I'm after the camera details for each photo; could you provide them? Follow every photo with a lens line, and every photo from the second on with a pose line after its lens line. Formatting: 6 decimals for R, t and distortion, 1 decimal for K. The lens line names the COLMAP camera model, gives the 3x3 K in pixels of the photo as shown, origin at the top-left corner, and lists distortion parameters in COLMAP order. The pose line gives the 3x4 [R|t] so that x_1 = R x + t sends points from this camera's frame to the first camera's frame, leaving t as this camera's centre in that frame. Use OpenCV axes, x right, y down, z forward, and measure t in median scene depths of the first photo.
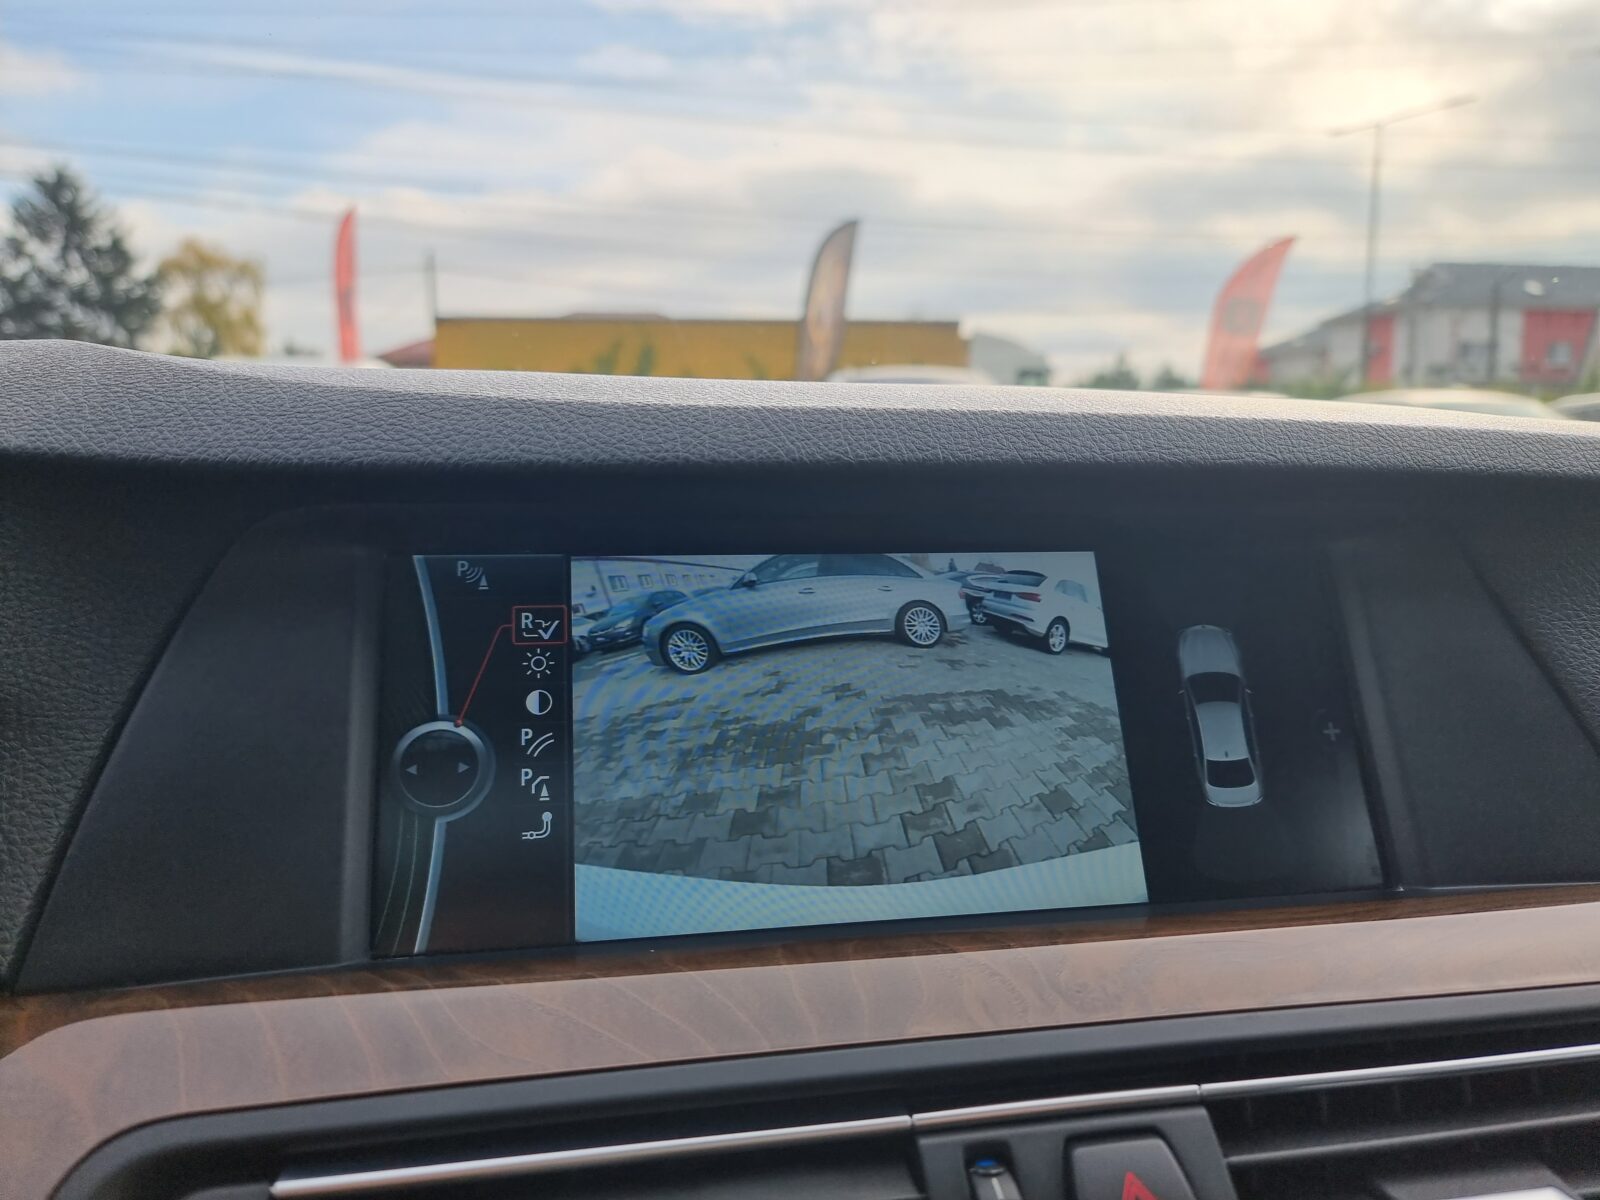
lens RADIAL K [[1118.8, 0, 796.9], [0, 1118.8, 598.2], [0, 0, 1]] dist [0.049135, -0.050918]
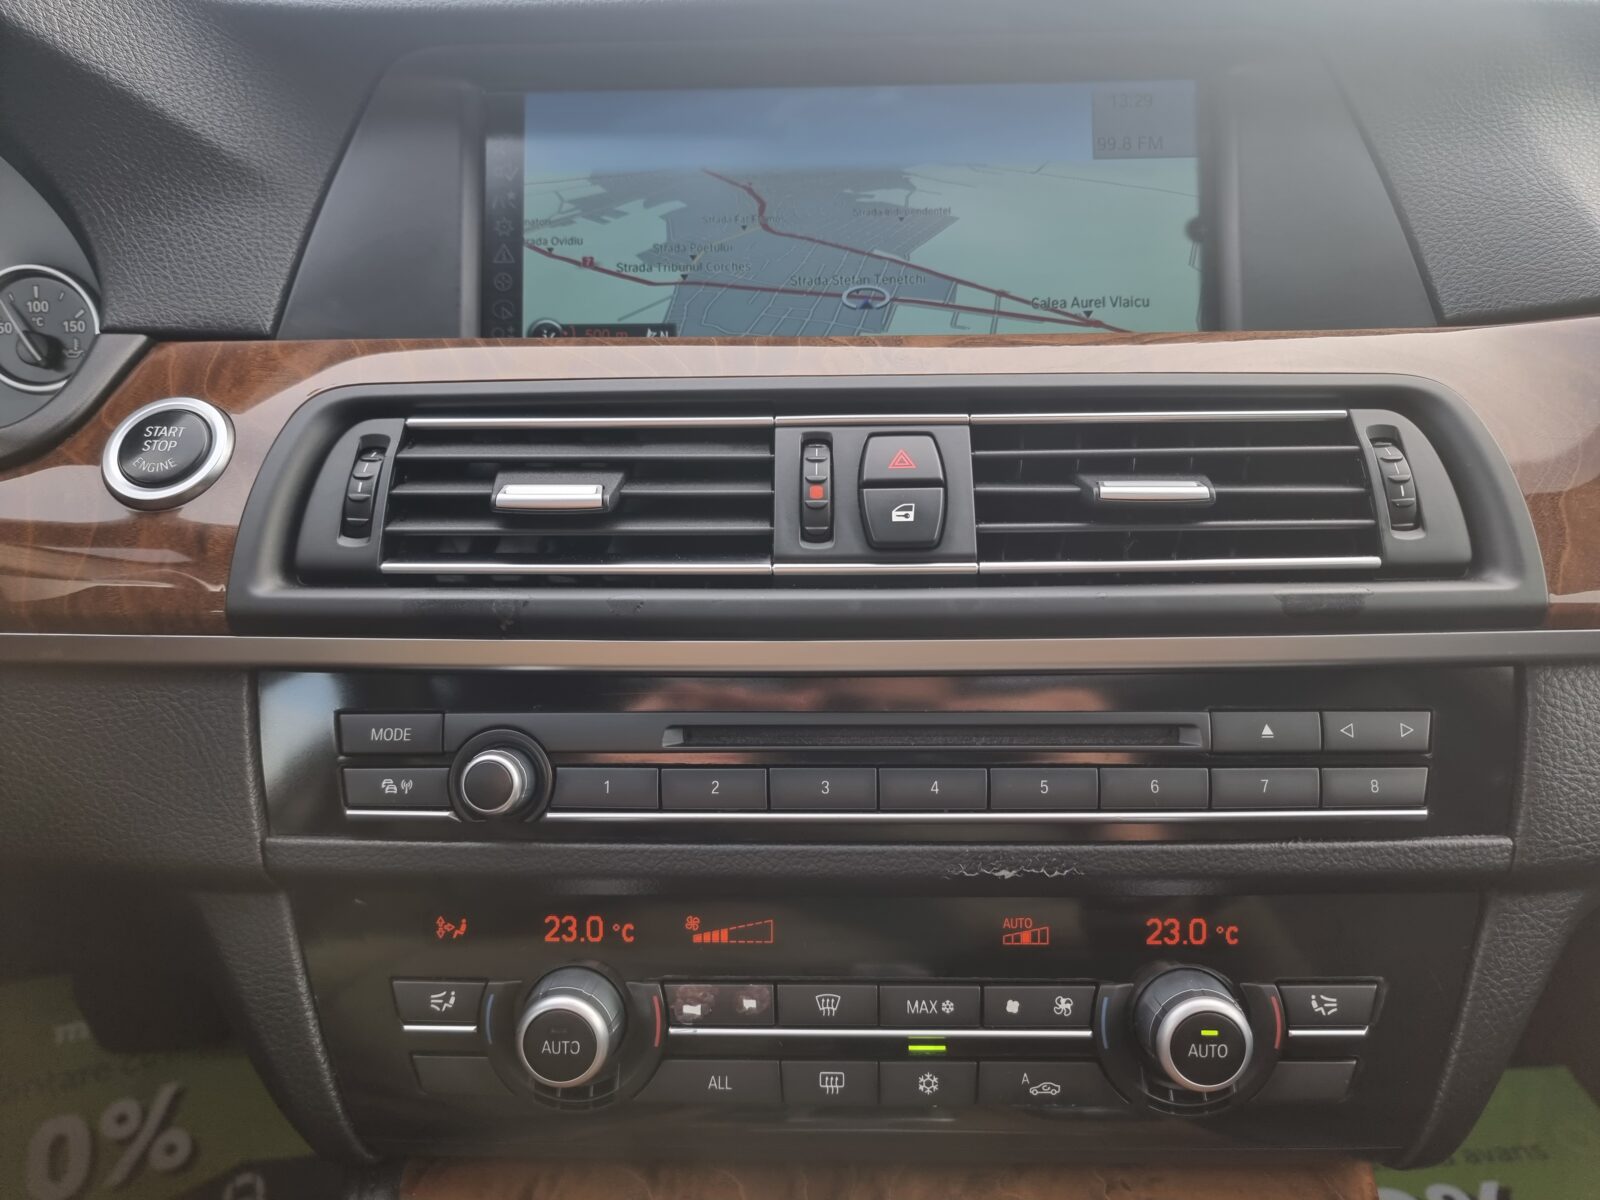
lens RADIAL K [[1118.8, 0, 815.6], [0, 1118.8, 606.3], [0, 0, 1]] dist [0.049135, -0.050918]
pose [[0.978163, 0.054273, -0.200628, 0.405374], [-0.005464, 0.971685, 0.236217, 0.279520], [0.207767, -0.229962, 0.950763, -0.469787]]
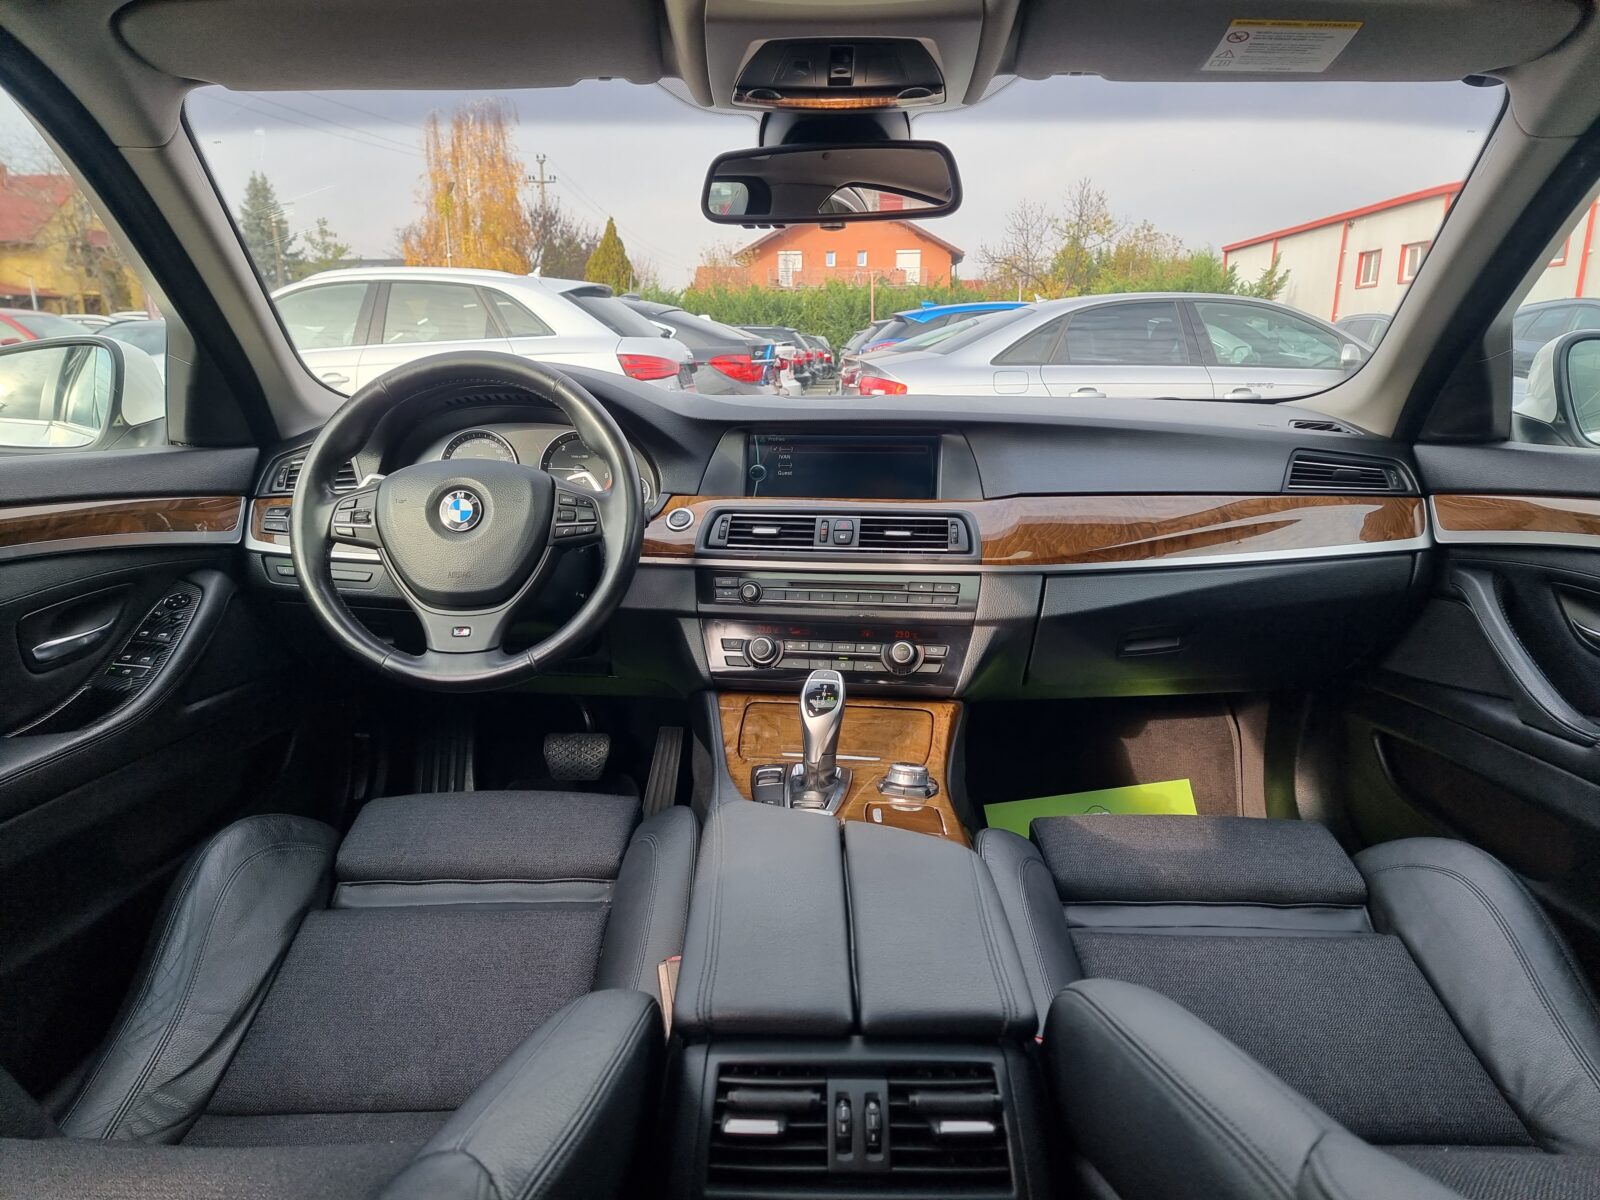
lens RADIAL K [[1118.8, 0, 807.1], [0, 1118.8, 619.1], [0, 0, 1]] dist [0.049135, -0.050918]
pose [[0.946238, 0.060523, -0.317759, 1.862939], [-0.029489, 0.994390, 0.101587, 0.318935], [0.322124, -0.086755, 0.942714, -4.558683]]
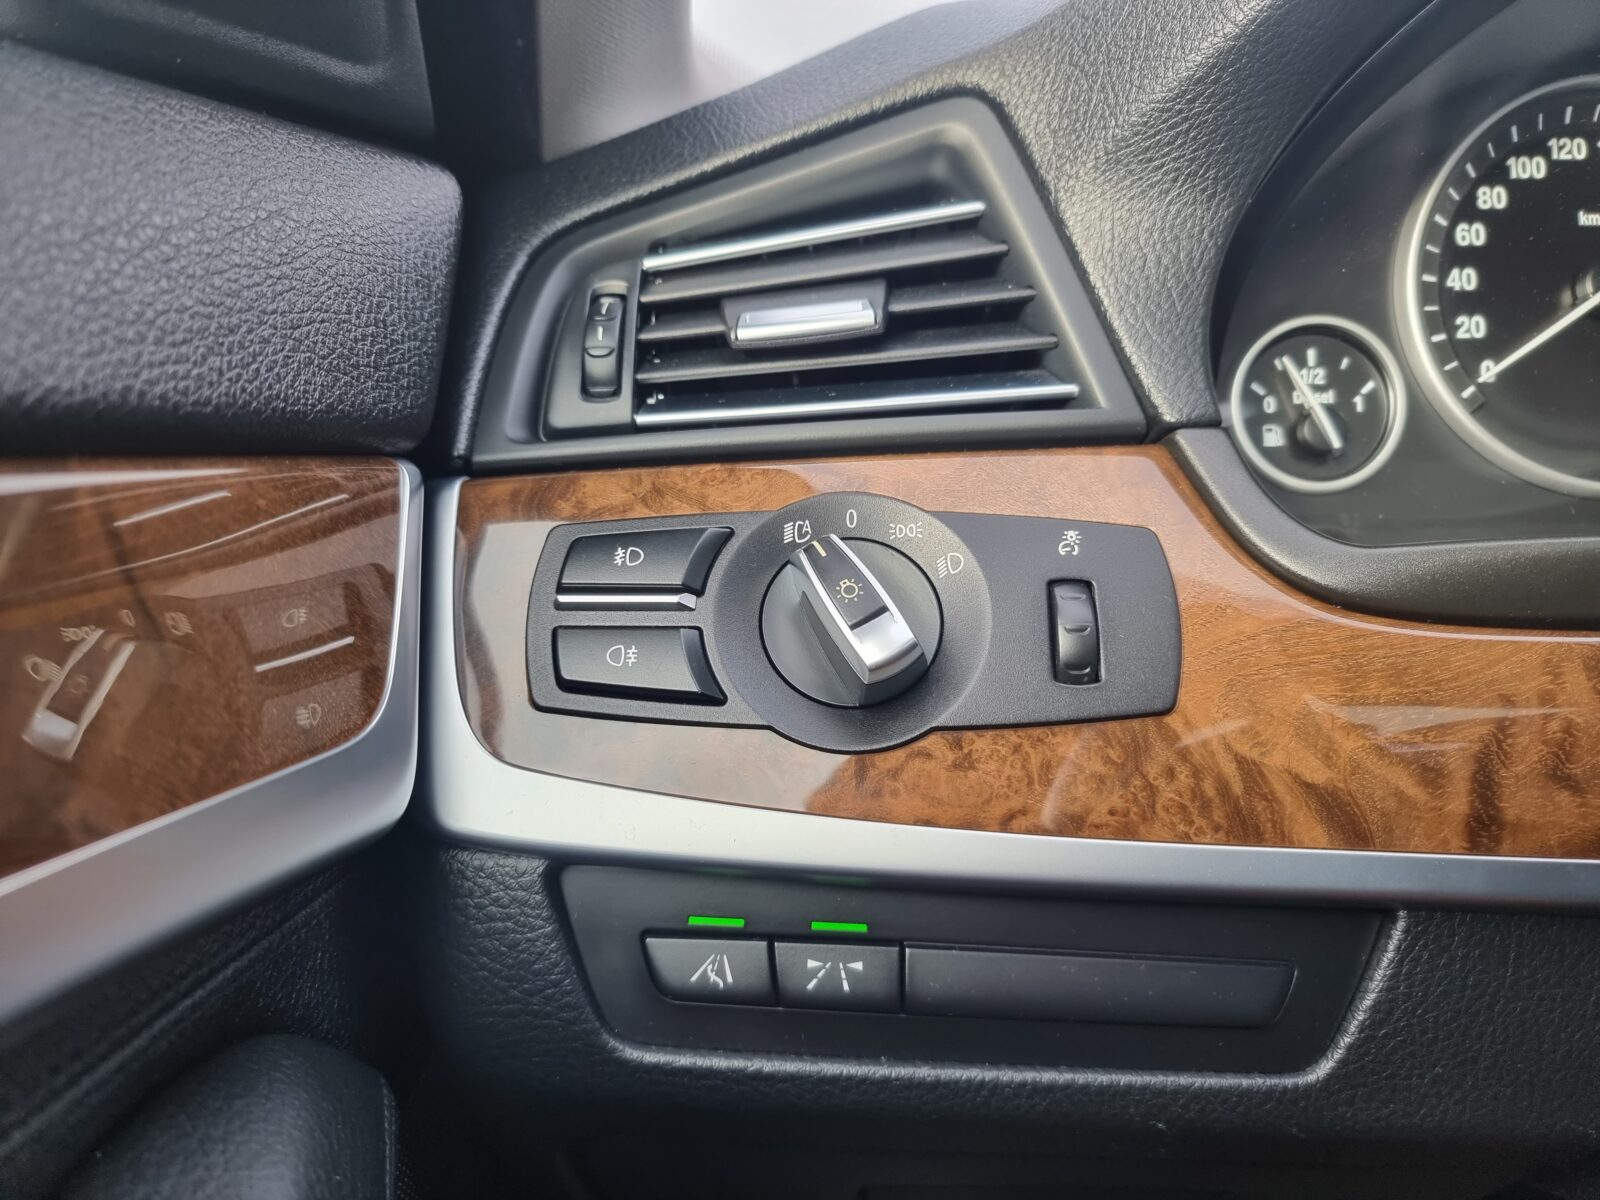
lens RADIAL K [[1118.8, 0, 784.8], [0, 1118.8, 568.7], [0, 0, 1]] dist [0.049135, -0.050918]
pose [[0.957401, 0.039587, -0.286037, -2.181177], [-0.015097, 0.996066, 0.087322, 0.368035], [0.288368, -0.079284, 0.954231, -0.763599]]
